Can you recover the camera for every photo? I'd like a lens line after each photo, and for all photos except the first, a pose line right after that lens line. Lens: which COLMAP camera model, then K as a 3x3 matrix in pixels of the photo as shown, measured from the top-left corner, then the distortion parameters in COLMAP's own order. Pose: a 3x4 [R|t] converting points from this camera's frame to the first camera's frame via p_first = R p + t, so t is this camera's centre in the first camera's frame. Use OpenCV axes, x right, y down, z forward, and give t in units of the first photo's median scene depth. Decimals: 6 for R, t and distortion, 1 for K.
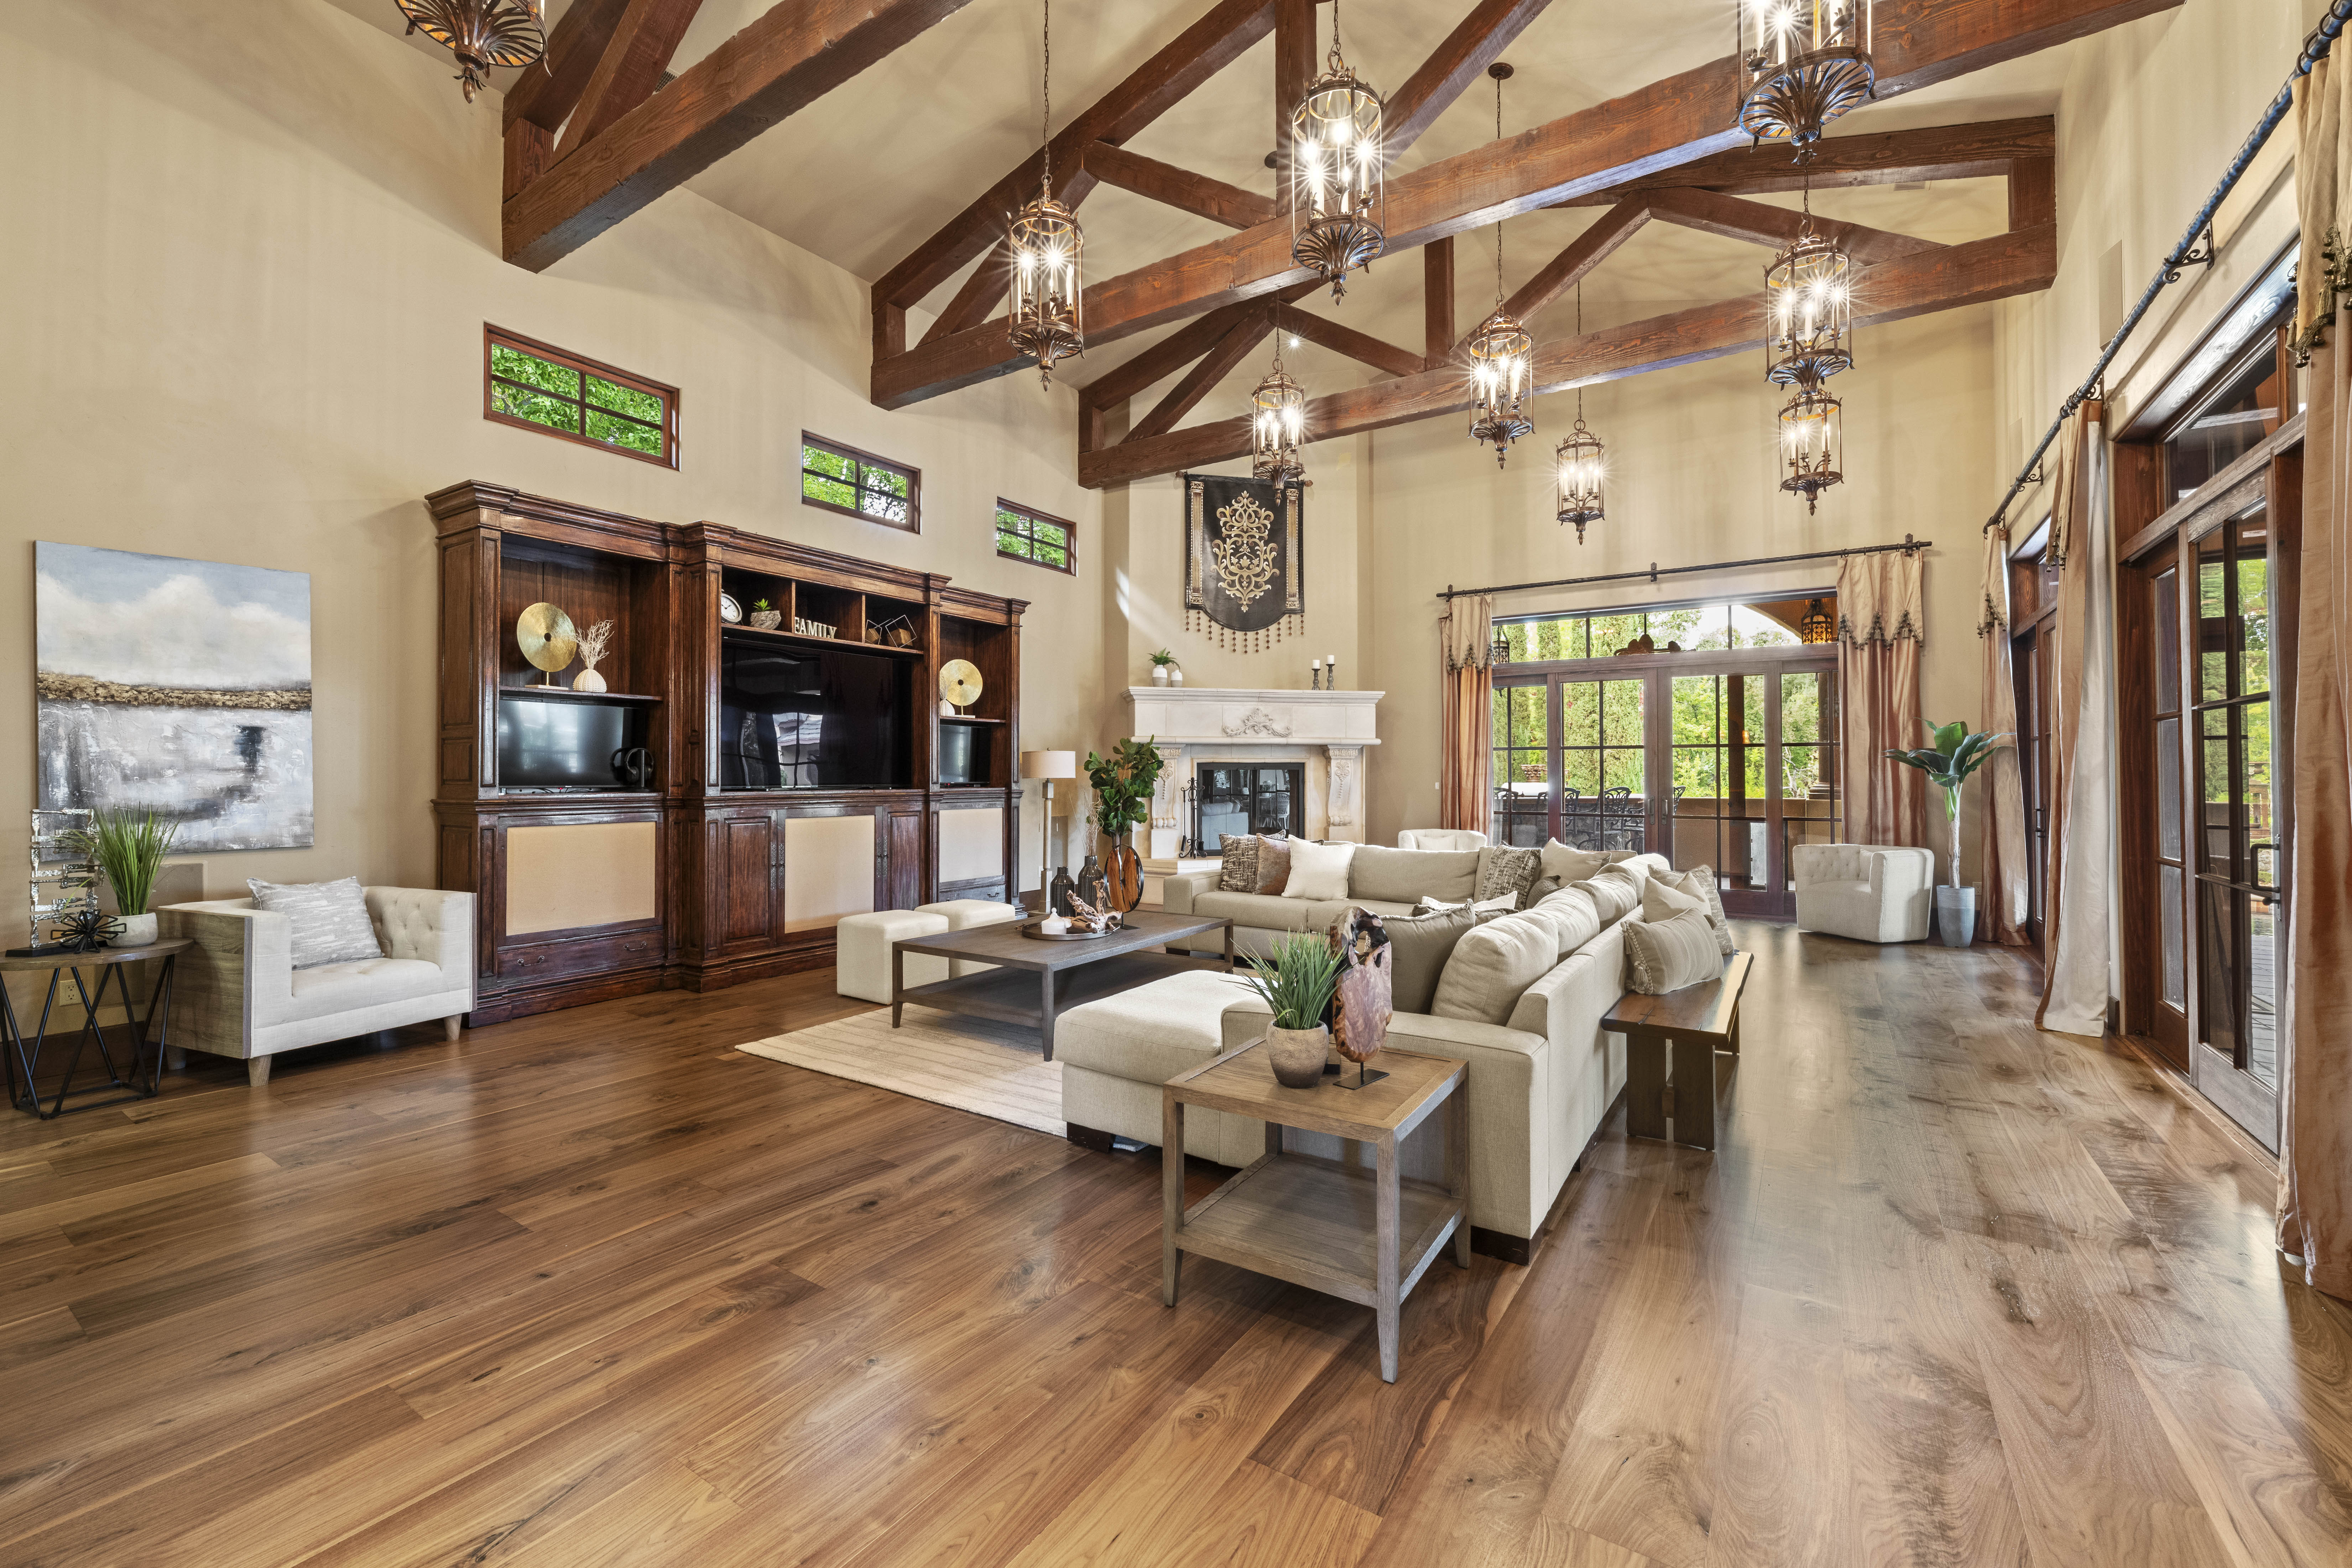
lens RADIAL K [[955.4, 0, 1186.2], [0, 955.4, 758.2], [0, 0, 1]] dist [-0.000735, 0.000090]
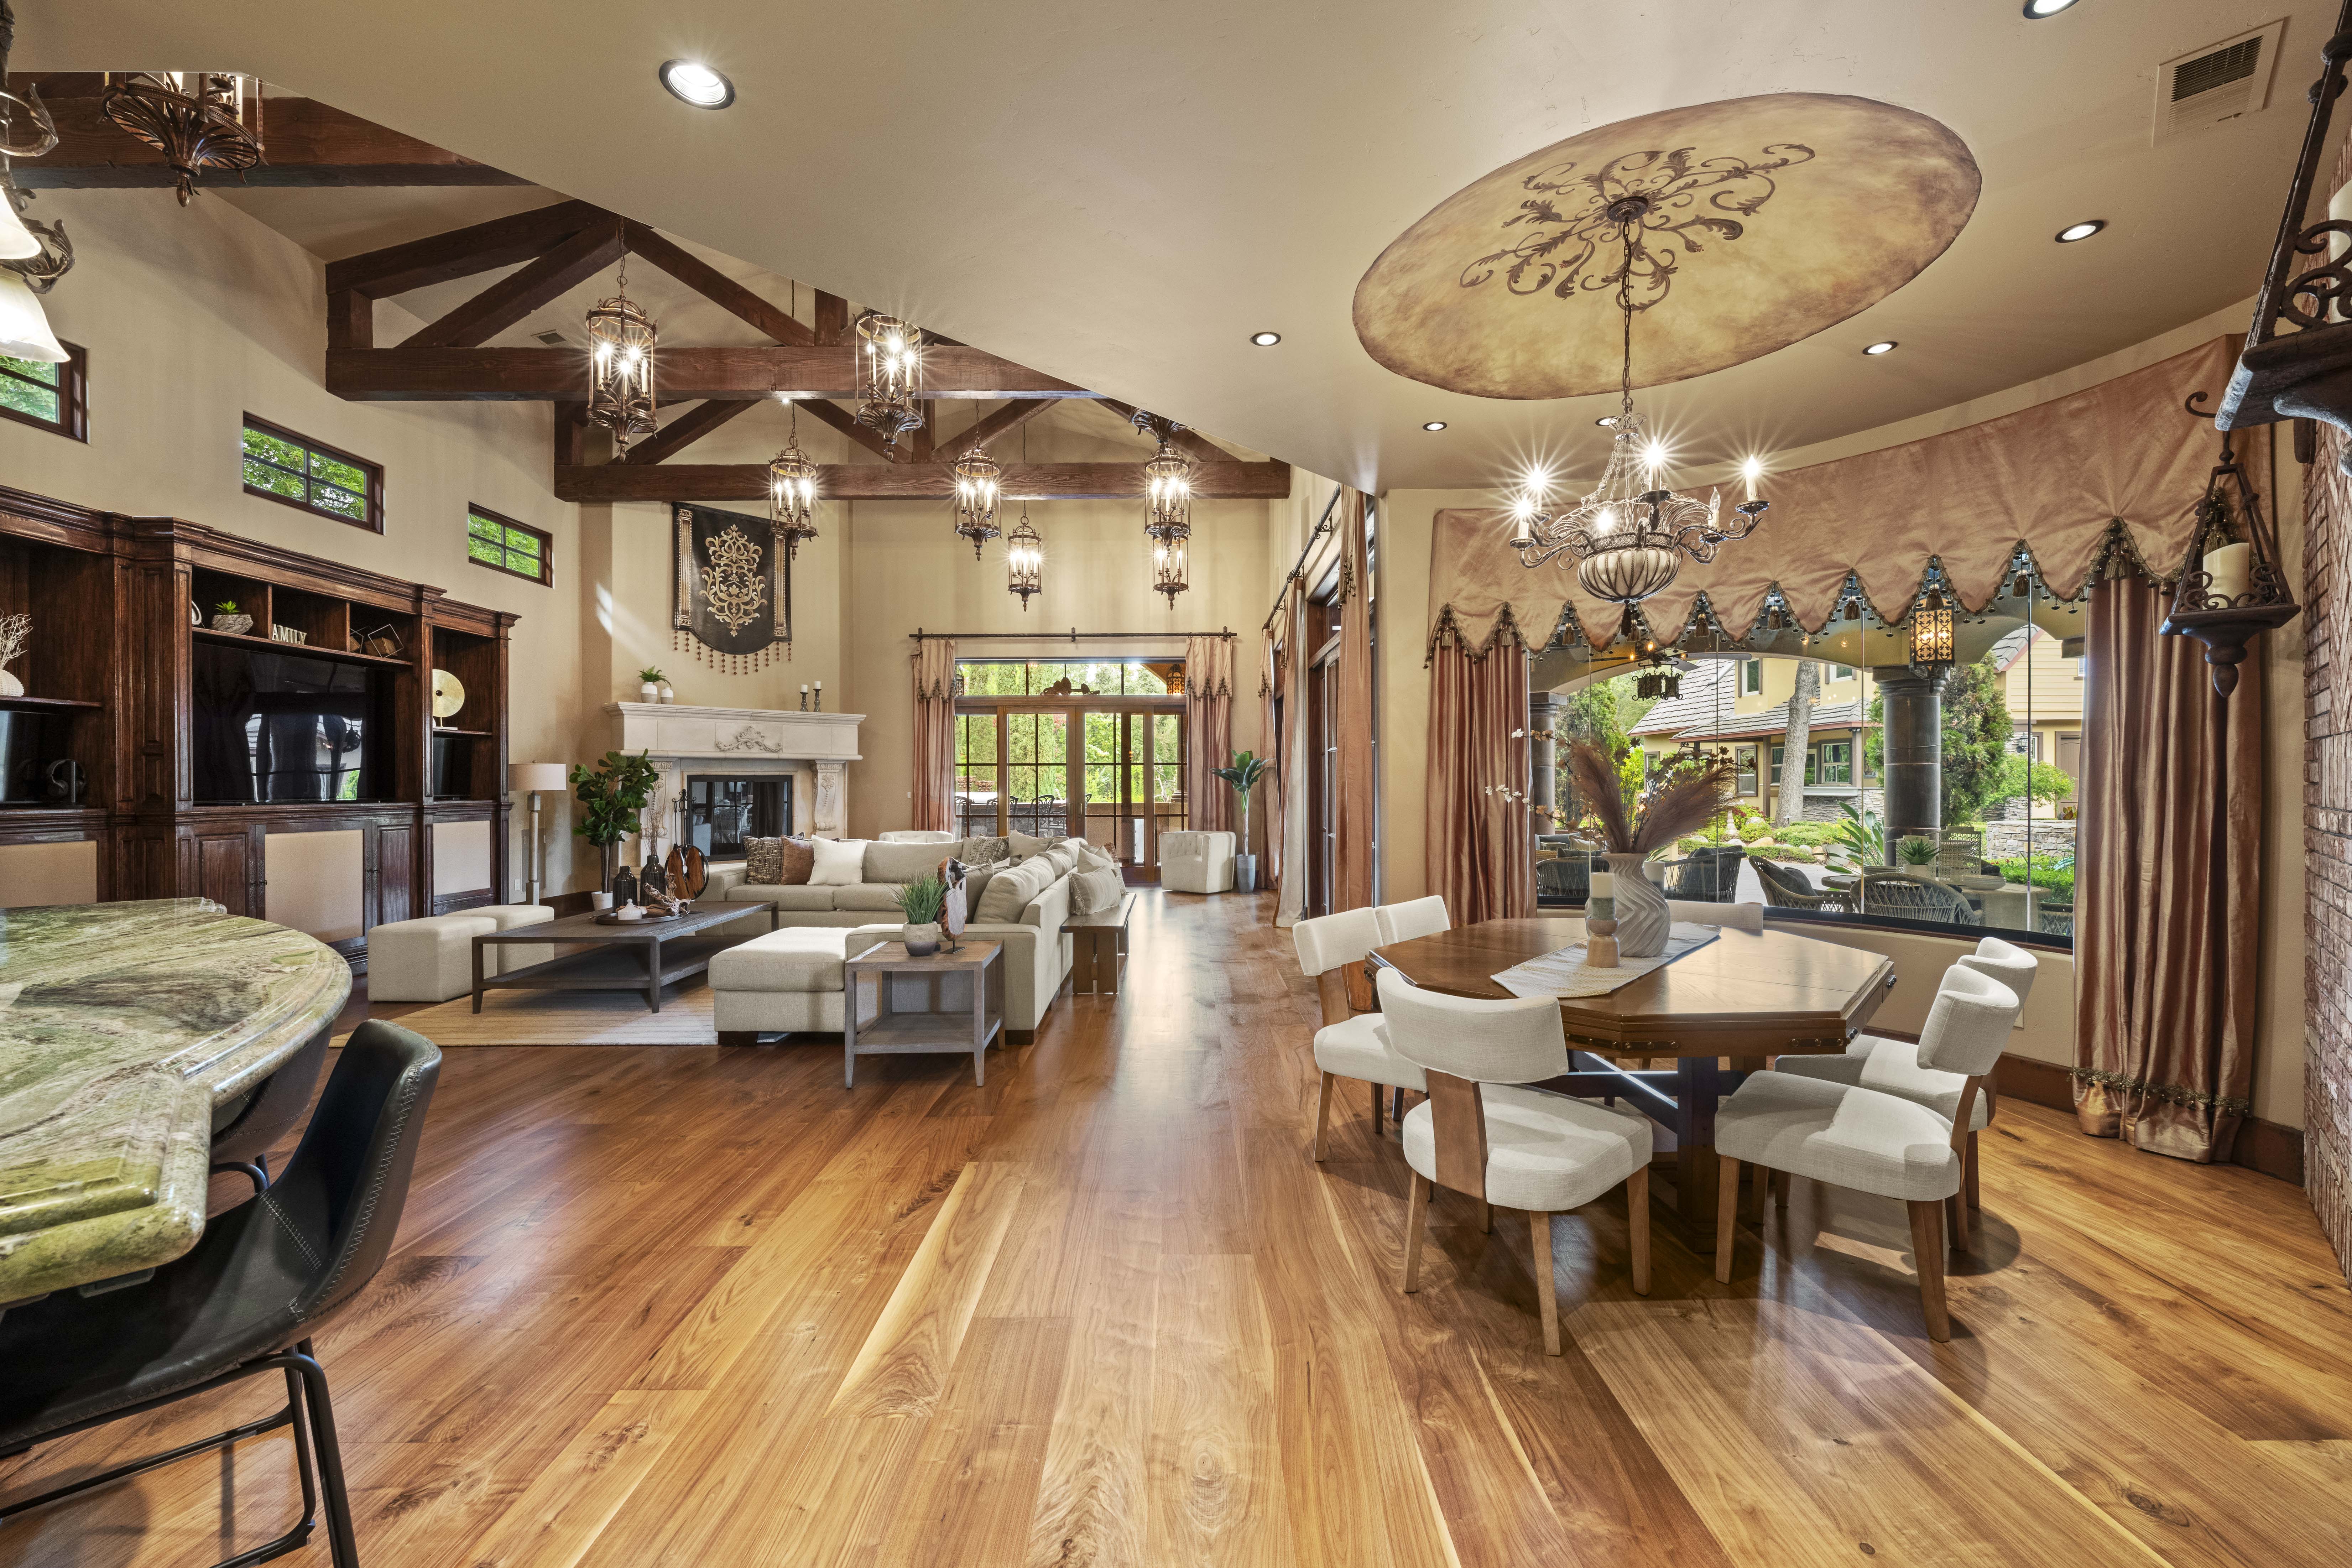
lens RADIAL K [[955.4, 0, 1182.3], [0, 955.4, 782.2], [0, 0, 1]] dist [-0.000735, 0.000090]
pose [[0.834176, -0.002437, 0.551492, -0.156540], [-0.004868, 0.999919, 0.011781, -0.003860], [-0.551476, -0.012512, 0.834097, -0.262249]]
